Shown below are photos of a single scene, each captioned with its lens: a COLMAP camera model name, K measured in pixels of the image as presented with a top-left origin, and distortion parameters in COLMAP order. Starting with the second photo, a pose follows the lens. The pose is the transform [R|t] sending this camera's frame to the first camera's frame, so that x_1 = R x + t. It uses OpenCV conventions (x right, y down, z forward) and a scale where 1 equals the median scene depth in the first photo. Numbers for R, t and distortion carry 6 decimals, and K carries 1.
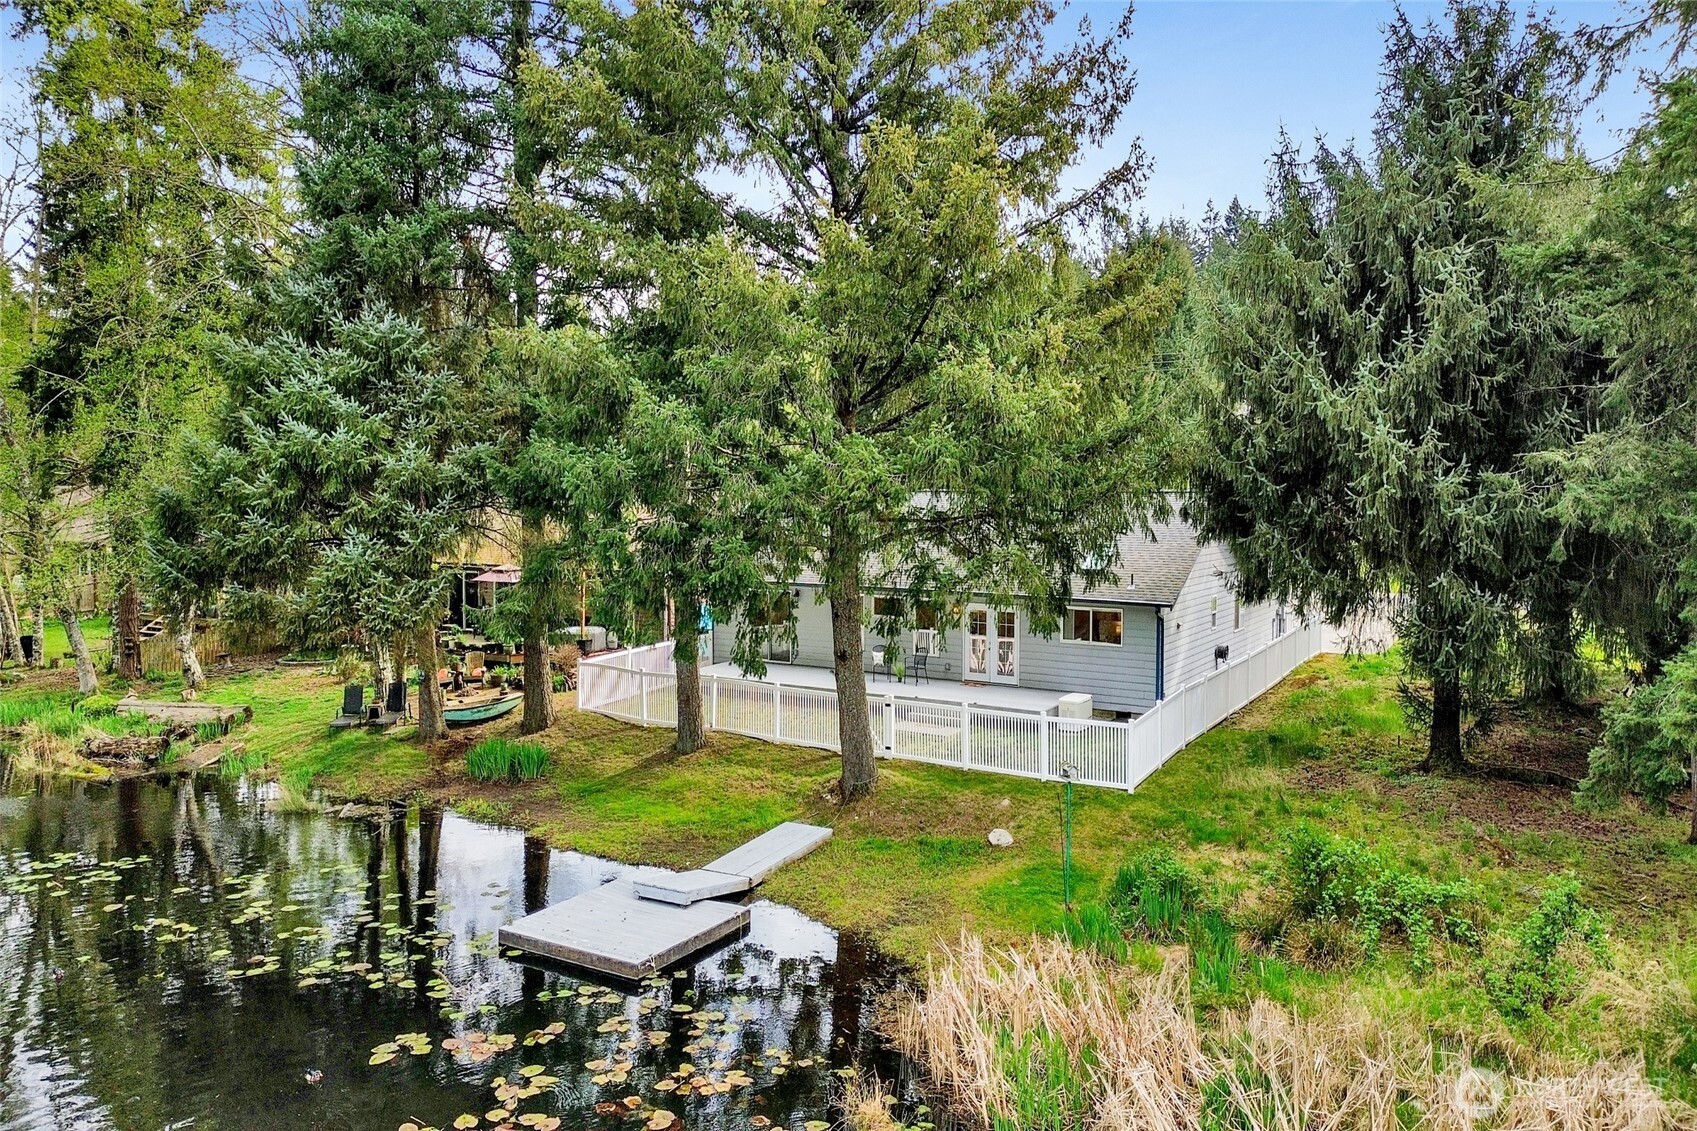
lens RADIAL K [[1208.0, 0, 858.2], [0, 1208.0, 559.4], [0, 0, 1]] dist [0.025793, -0.011723]
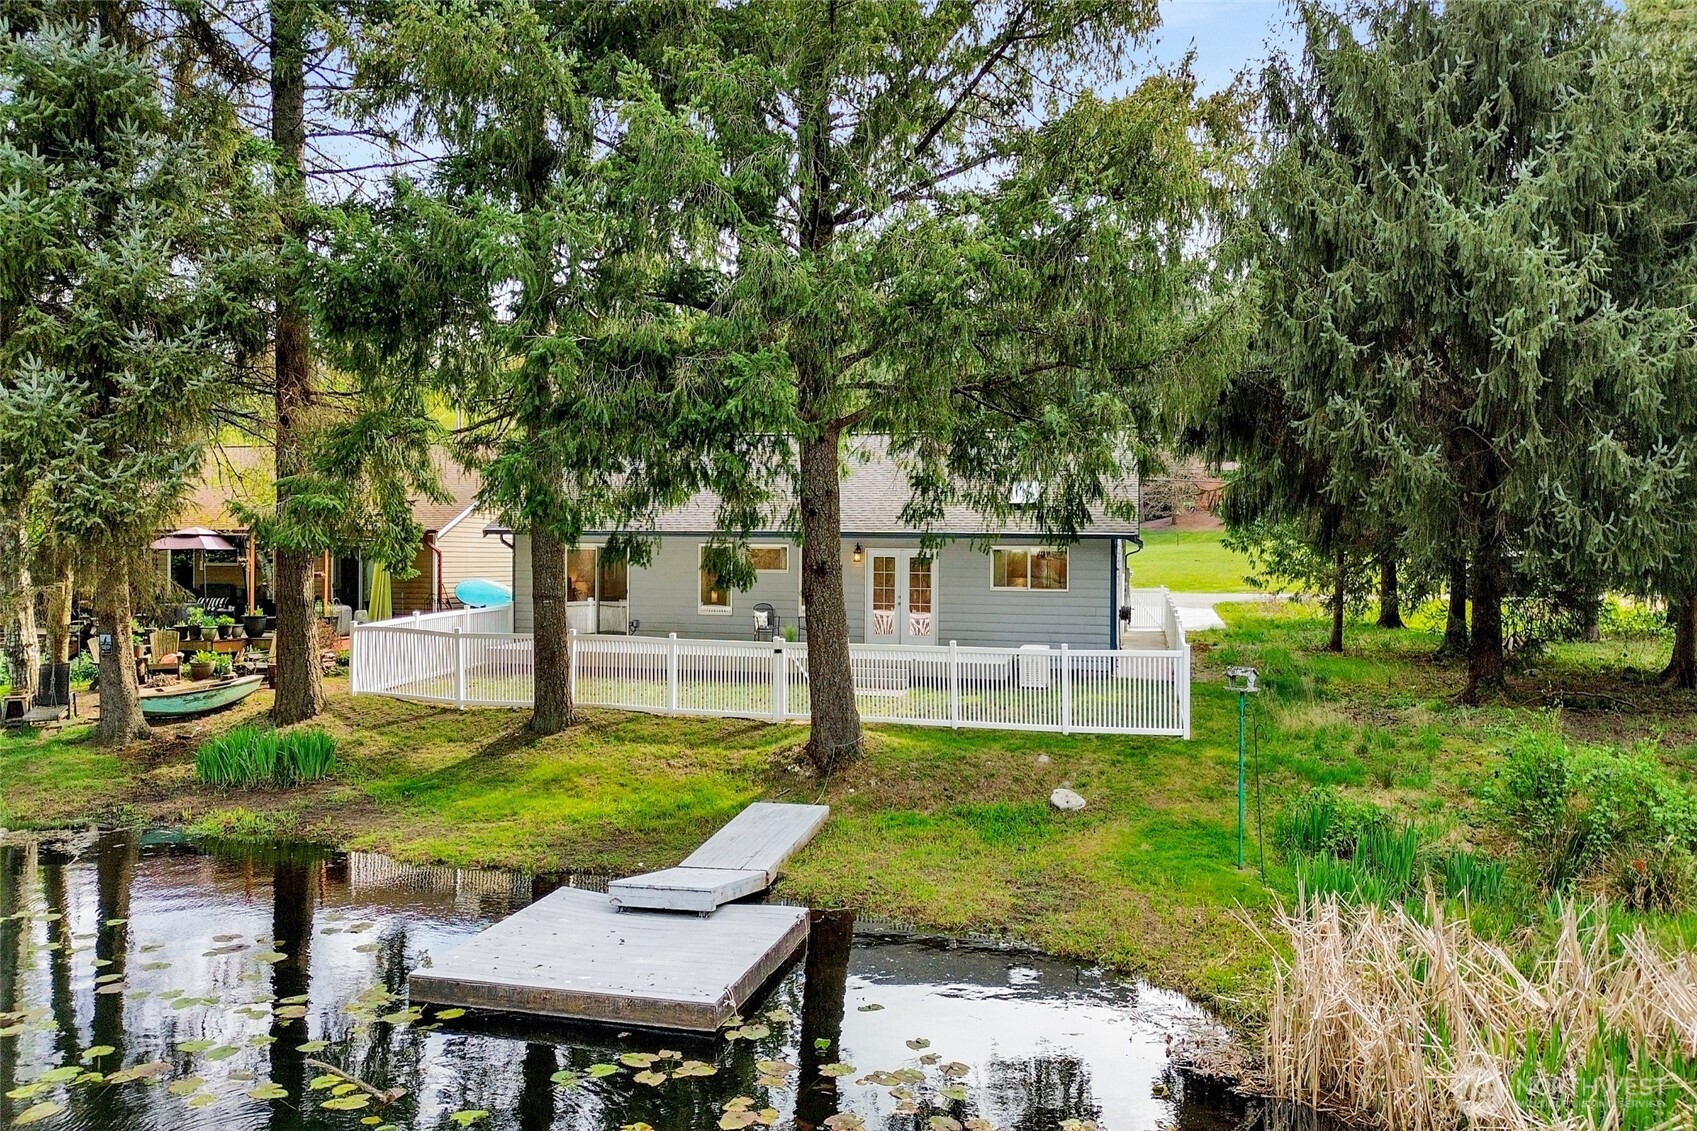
lens RADIAL K [[1208.0, 0, 855.2], [0, 1208.0, 565.1], [0, 0, 1]] dist [0.025793, -0.011723]
pose [[0.957321, -0.000834, 0.289026, -0.199427], [0.014803, 0.998825, -0.046150, 0.110864], [-0.288648, 0.048459, 0.956208, 0.304964]]
